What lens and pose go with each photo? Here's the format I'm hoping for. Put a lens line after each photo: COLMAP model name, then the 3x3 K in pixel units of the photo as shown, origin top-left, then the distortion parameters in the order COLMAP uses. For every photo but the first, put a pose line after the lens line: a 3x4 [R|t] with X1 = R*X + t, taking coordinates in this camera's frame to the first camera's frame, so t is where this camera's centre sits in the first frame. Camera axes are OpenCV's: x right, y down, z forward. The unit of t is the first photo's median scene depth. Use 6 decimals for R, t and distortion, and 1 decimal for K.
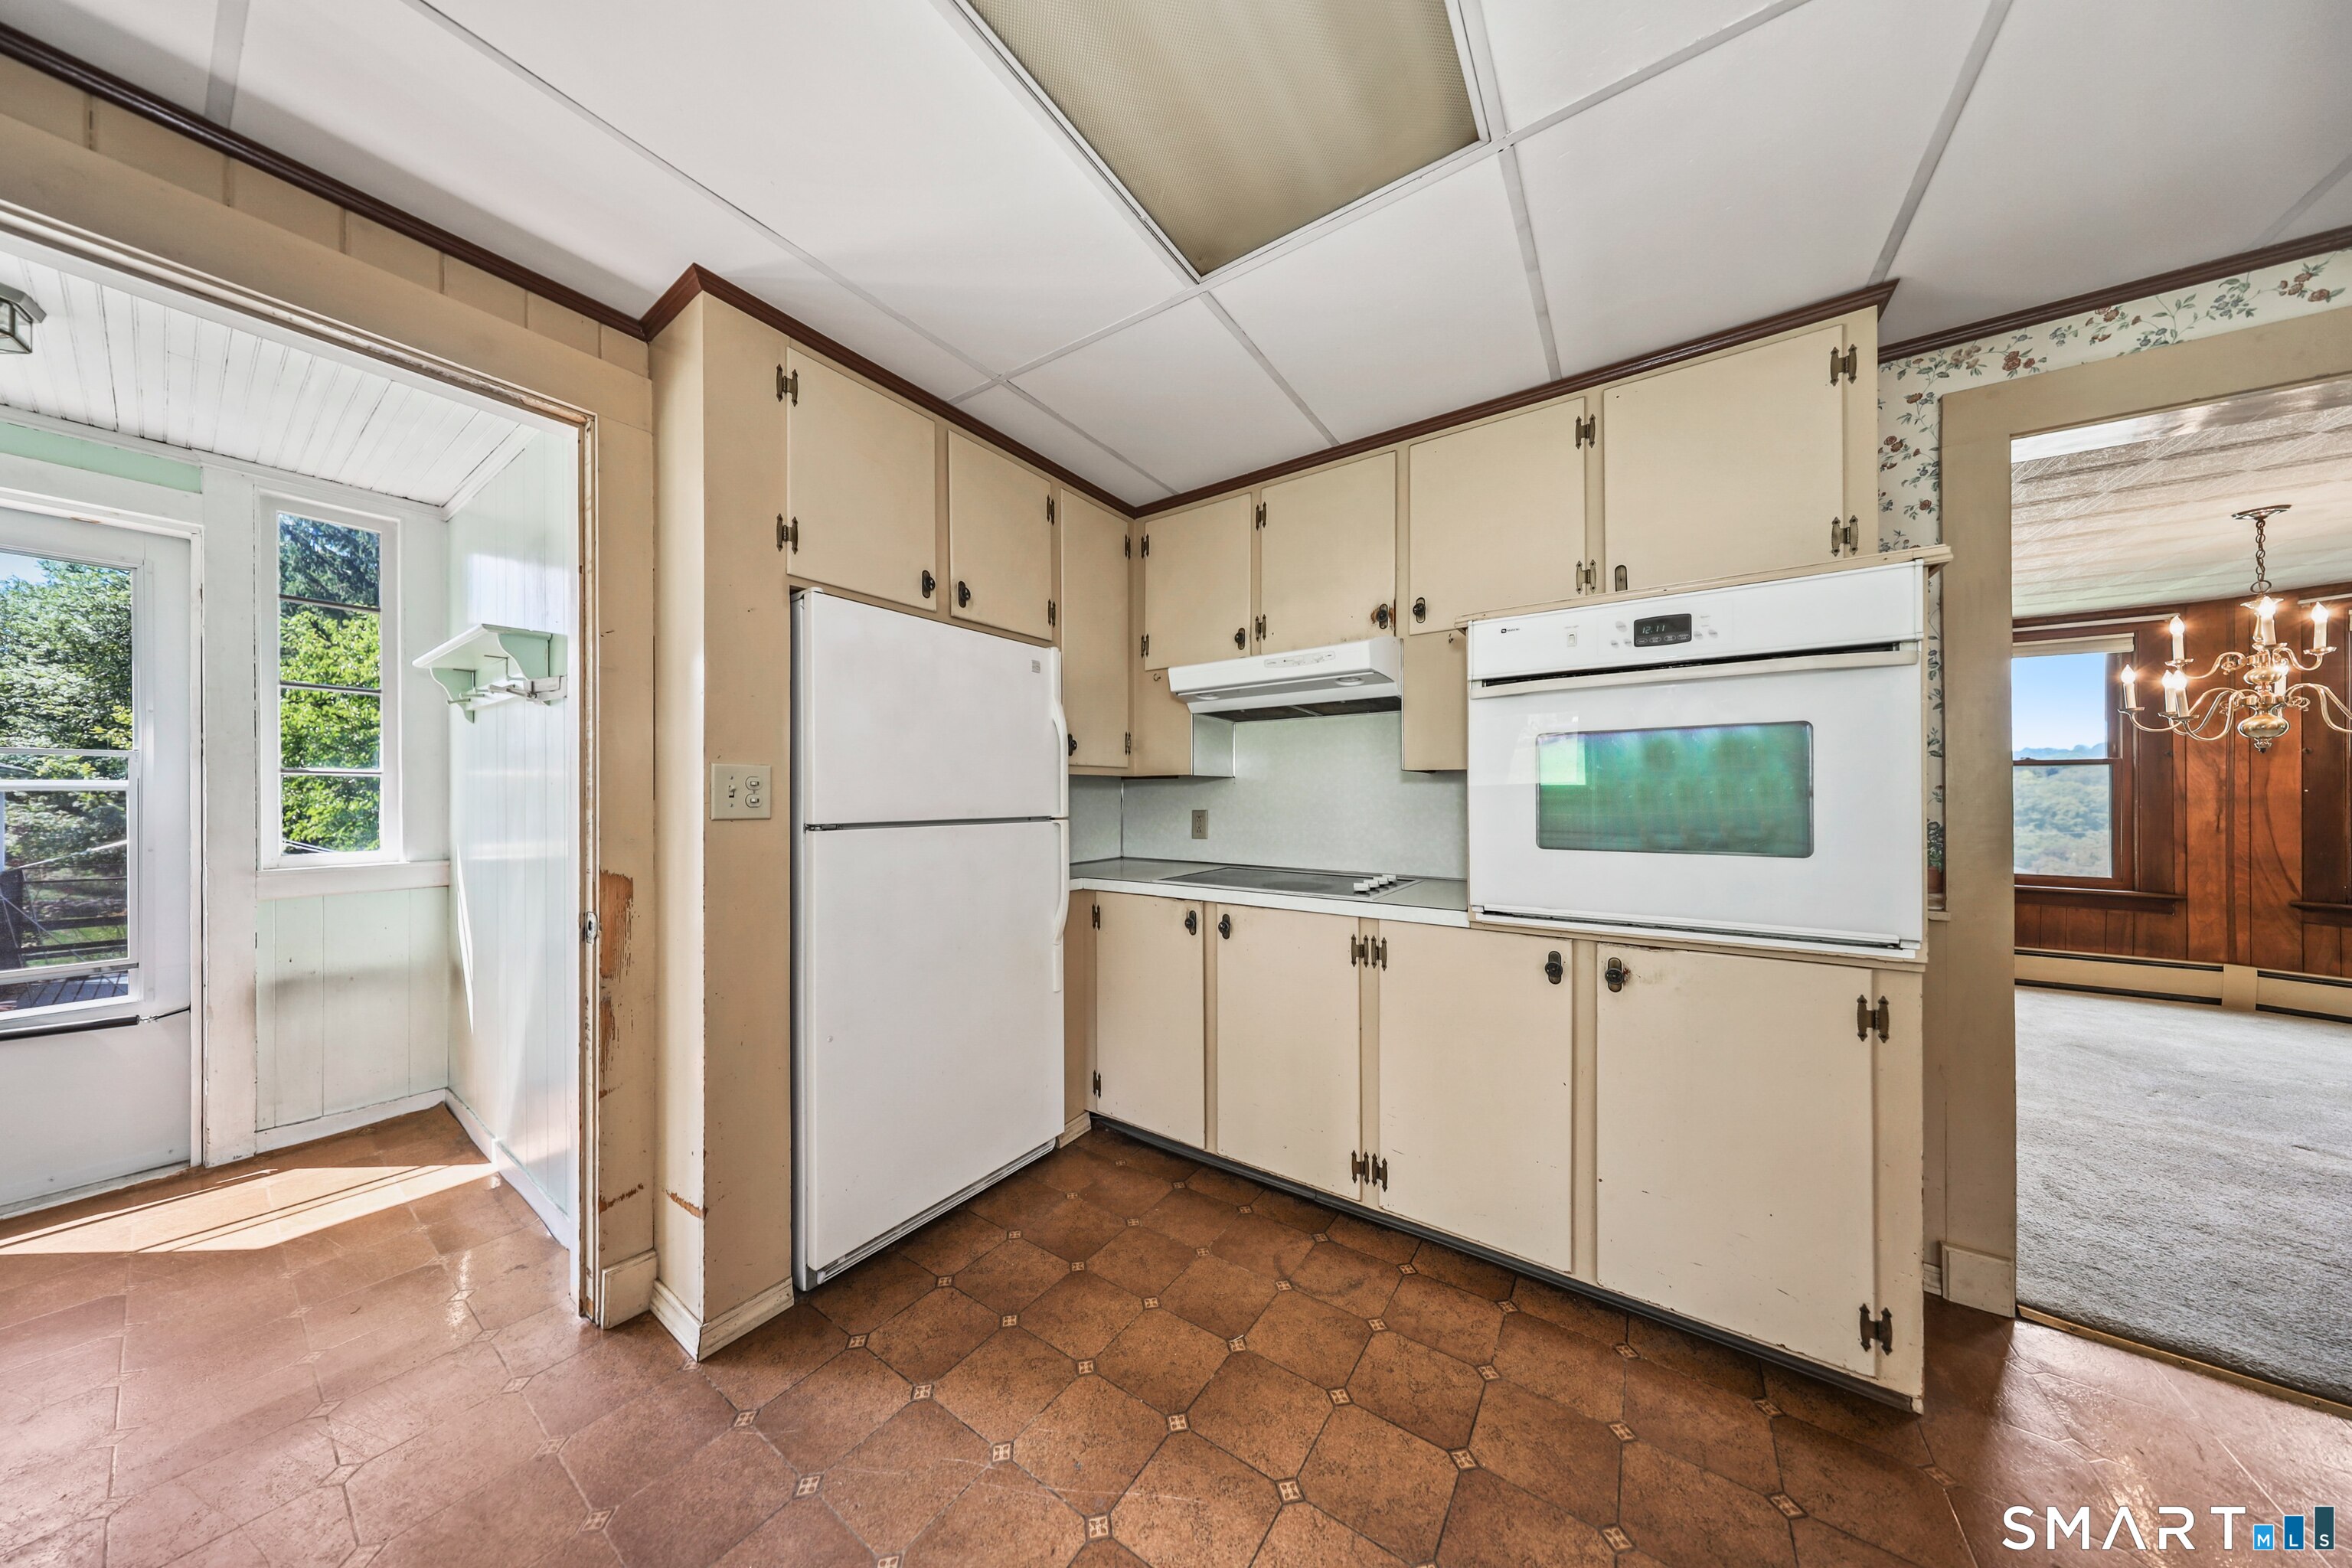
lens RADIAL K [[696.6, 0, 1161.8], [0, 696.6, 795.4], [0, 0, 1]] dist [-0.002453, 0.000369]
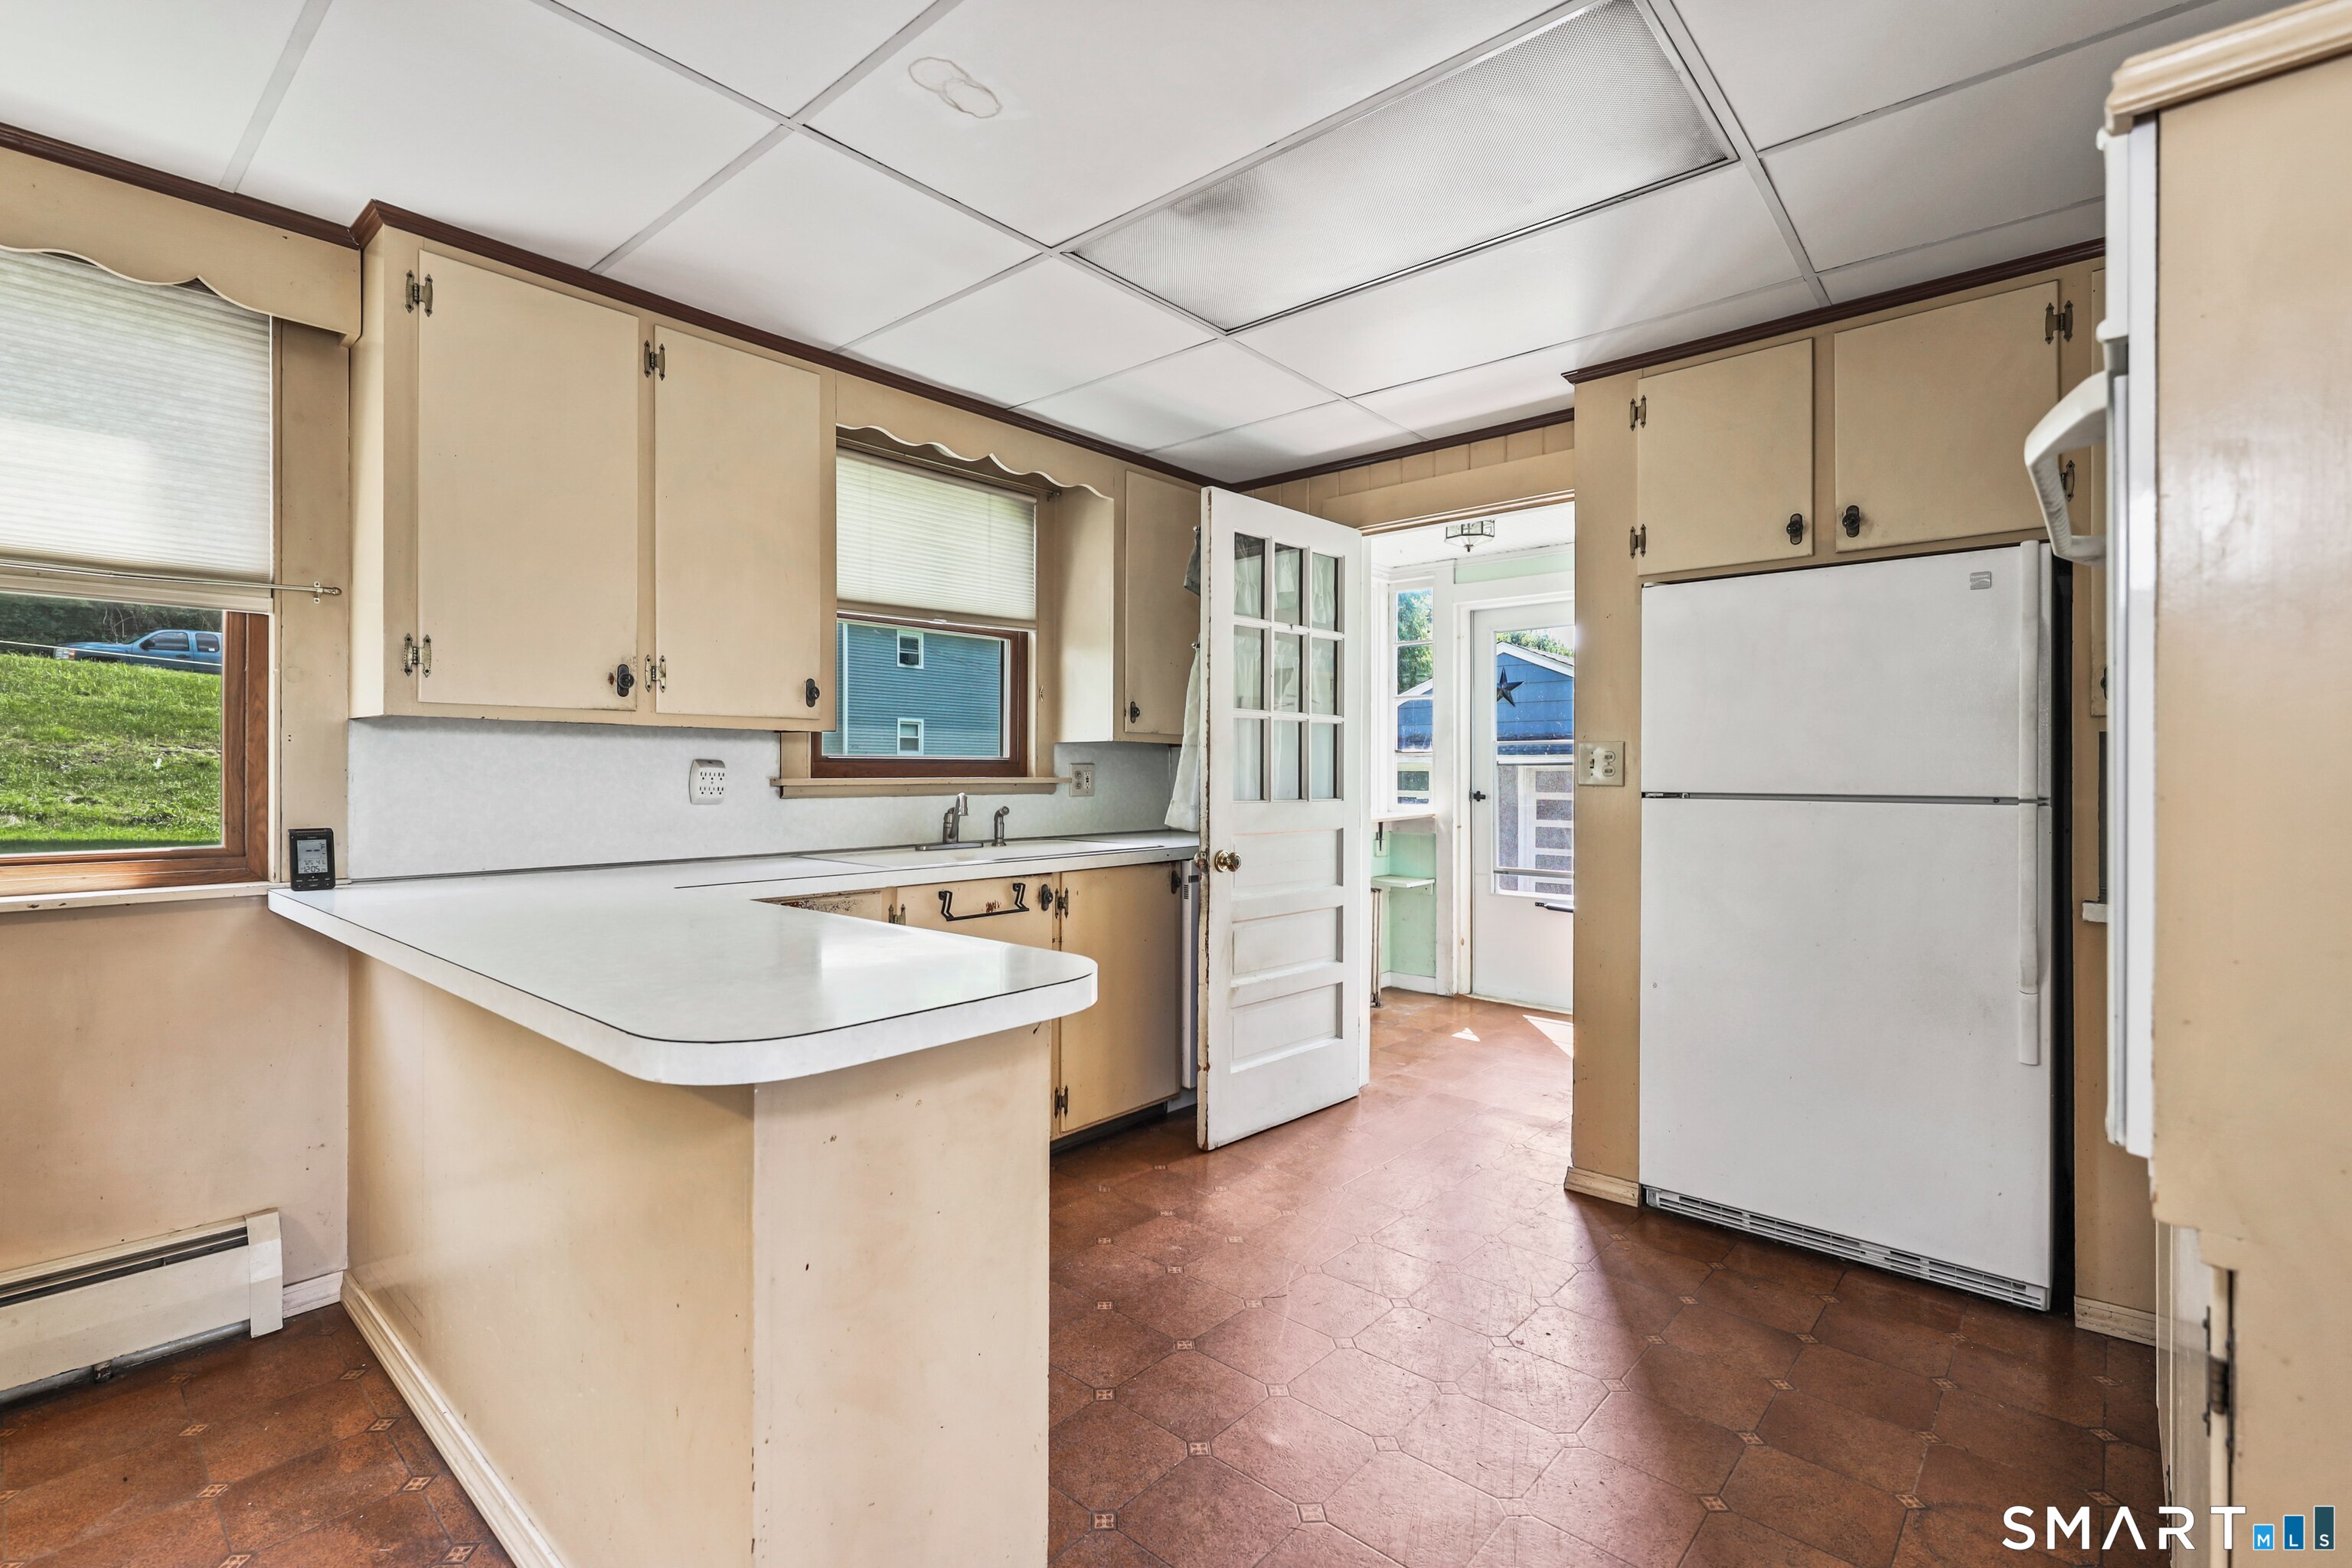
lens RADIAL K [[1063.9, 0, 1163.1], [0, 1063.9, 770.9], [0, 0, 1]] dist [0.005362, -0.001939]
pose [[-0.119352, 0.000258, -0.992852, 1.279294], [-0.000211, 1.000000, 0.000285, 0.006710], [0.992852, 0.000243, -0.119352, 0.414904]]
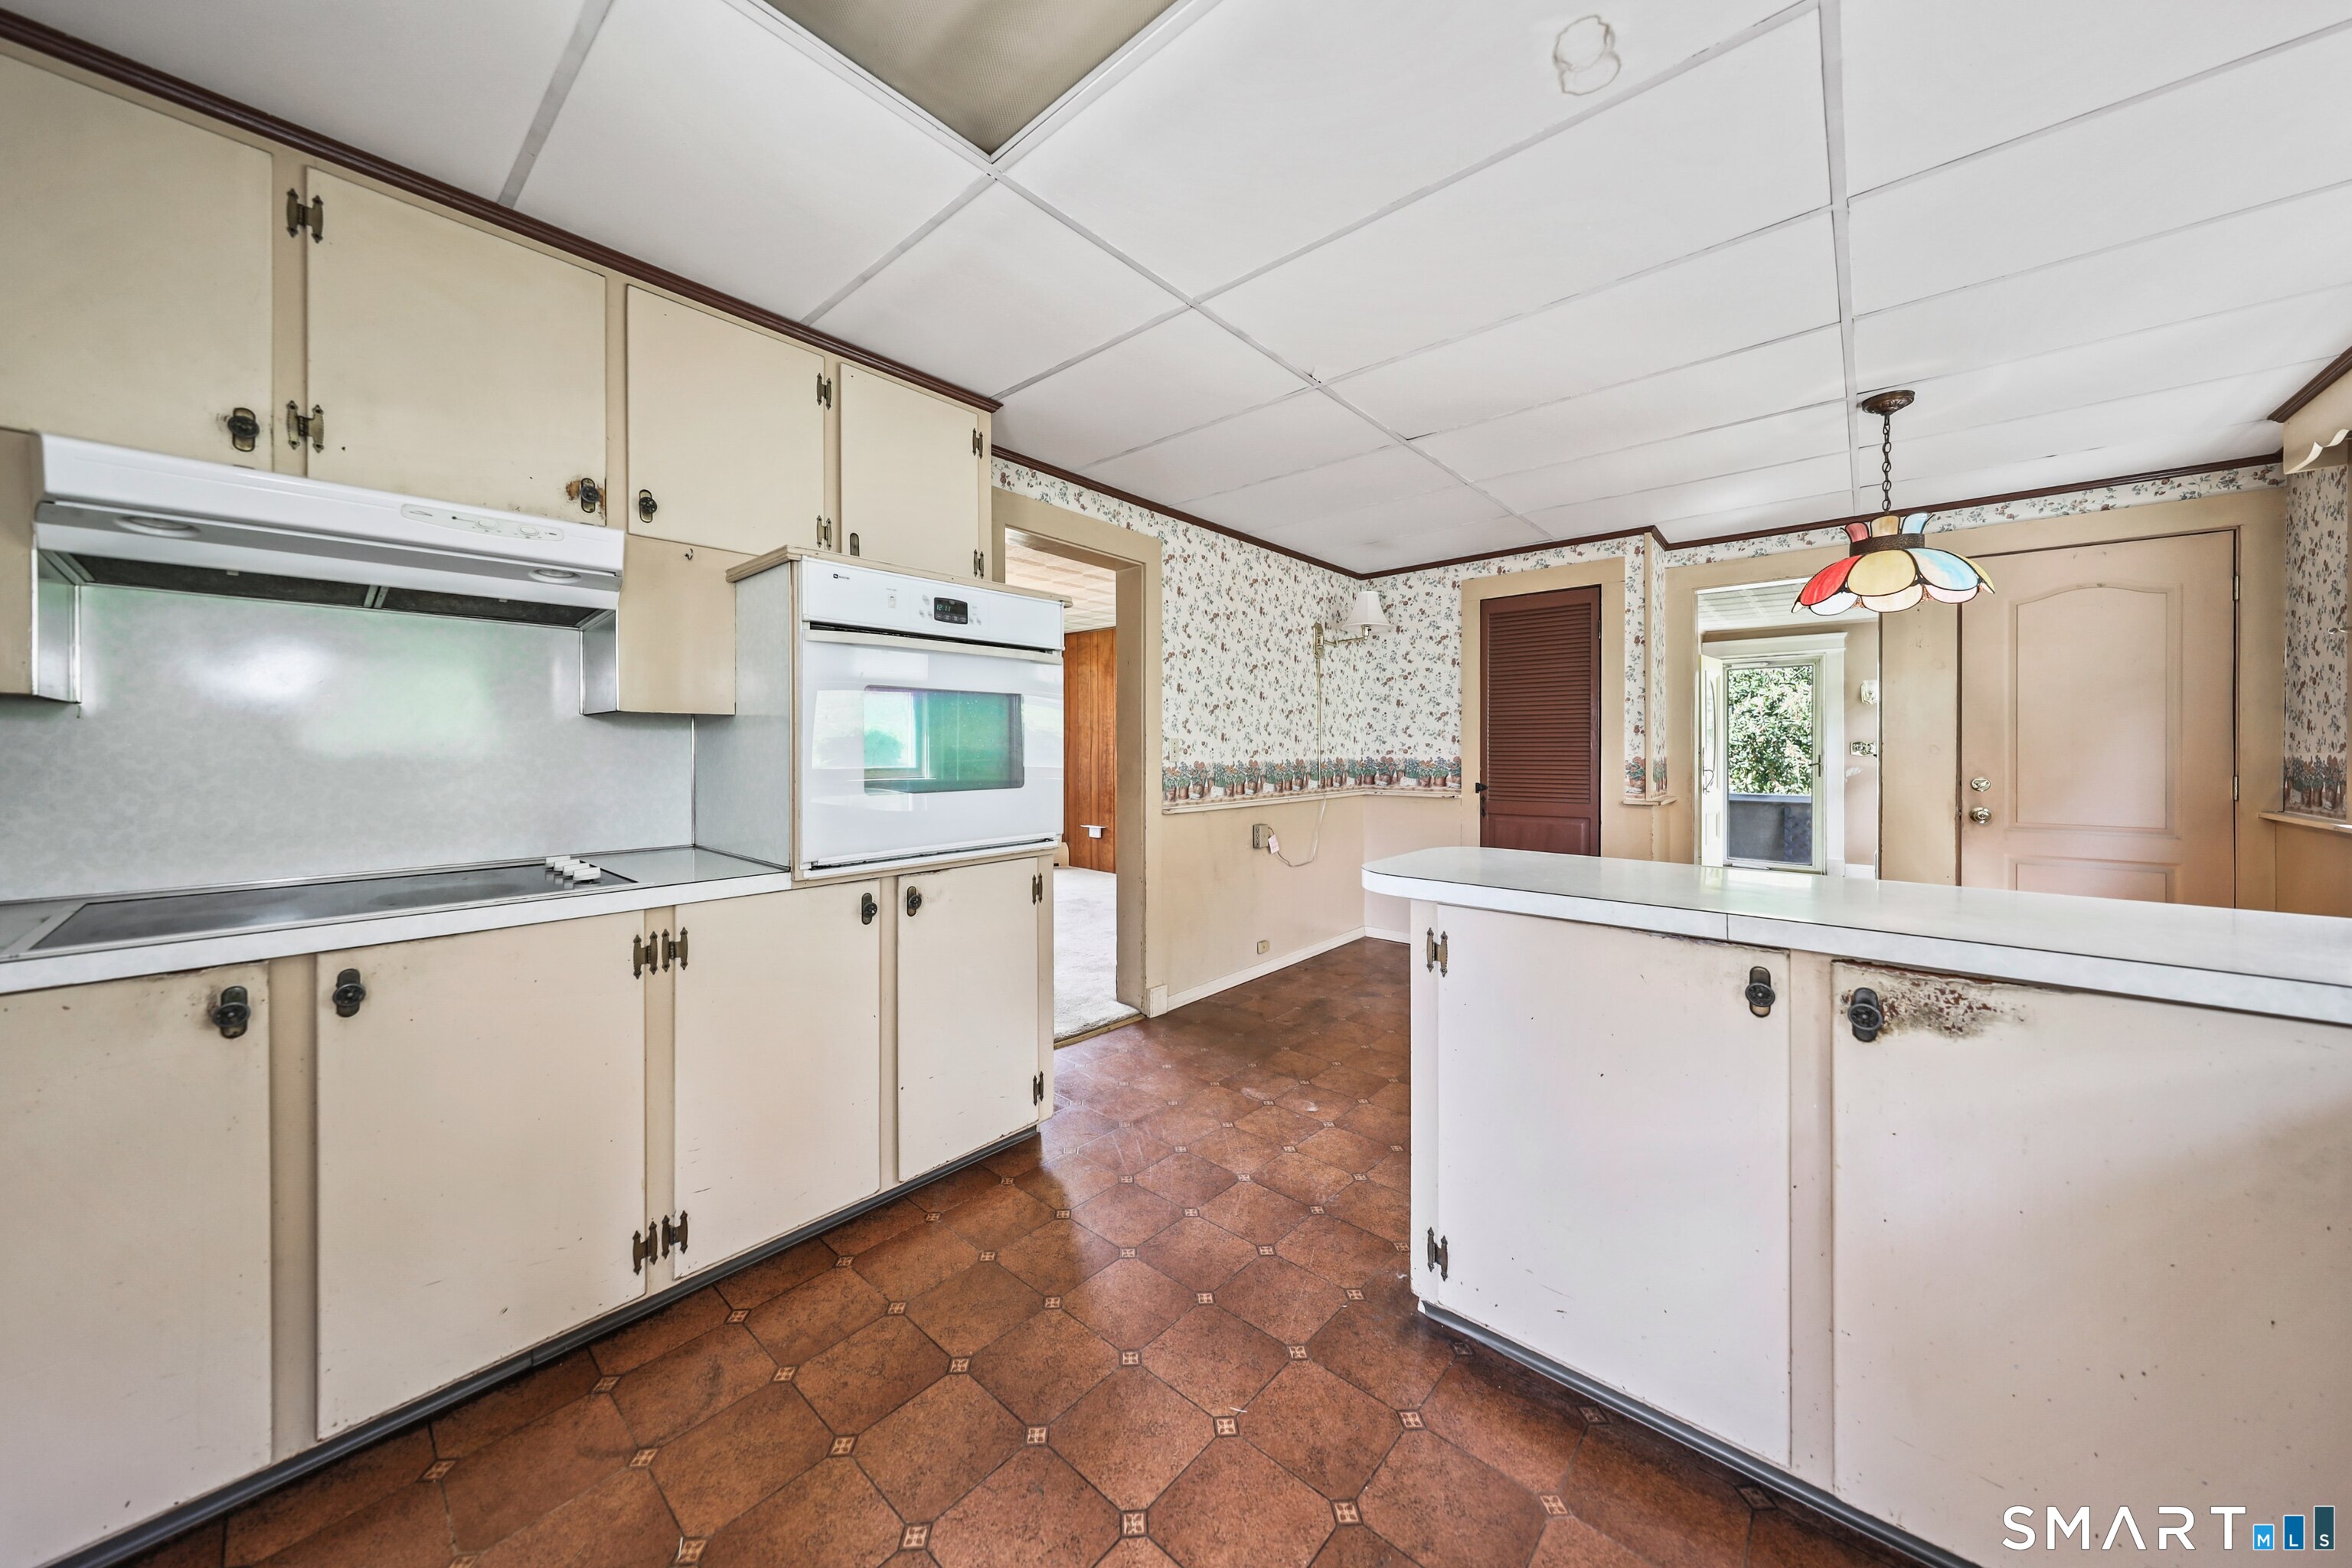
lens RADIAL K [[782.1, 0, 1158.7], [0, 782.1, 749.4], [0, 0, 1]] dist [-0.000495, -0.000266]
pose [[0.120569, -0.001554, 0.992704, -0.529613], [-0.000156, 0.999999, 0.001584, 0.005219], [-0.992705, -0.000346, 0.120569, 0.406150]]
